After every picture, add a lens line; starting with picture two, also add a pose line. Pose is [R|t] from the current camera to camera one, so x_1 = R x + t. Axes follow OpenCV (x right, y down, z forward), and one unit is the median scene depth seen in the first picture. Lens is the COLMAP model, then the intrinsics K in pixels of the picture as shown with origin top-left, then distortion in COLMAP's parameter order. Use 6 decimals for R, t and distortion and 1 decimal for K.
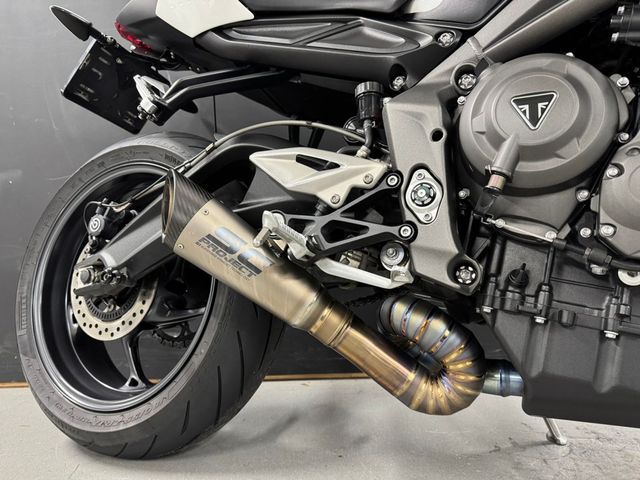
lens RADIAL K [[443.3, 0, 319.3], [0, 443.3, 237.2], [0, 0, 1]] dist [0.039273, -0.000382]
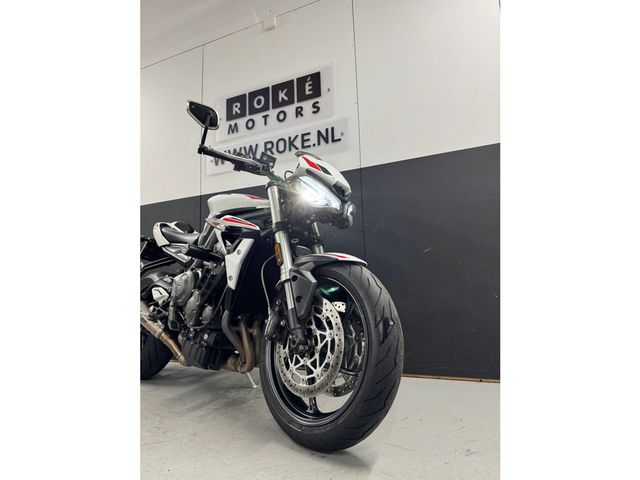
lens RADIAL K [[332.2, 0, 320.0], [0, 332.2, 240.0], [0, 0, 1]] dist [0.040401, -0.000058]
pose [[0.945251, -0.030489, -0.324917, 1.910916], [-0.006252, 0.993752, -0.111439, -0.262558], [0.326285, 0.107369, 0.939154, -1.095667]]
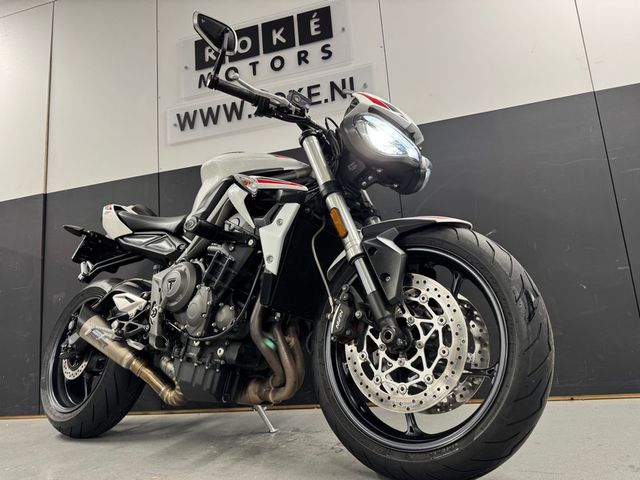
lens RADIAL K [[443.3, 0, 319.3], [0, 443.3, 237.2], [0, 0, 1]] dist [0.039273, -0.000382]
pose [[0.978578, -0.069159, -0.193915, 1.370839], [0.036669, 0.985379, -0.166383, -0.048064], [0.202587, 0.155708, 0.966806, -1.134382]]
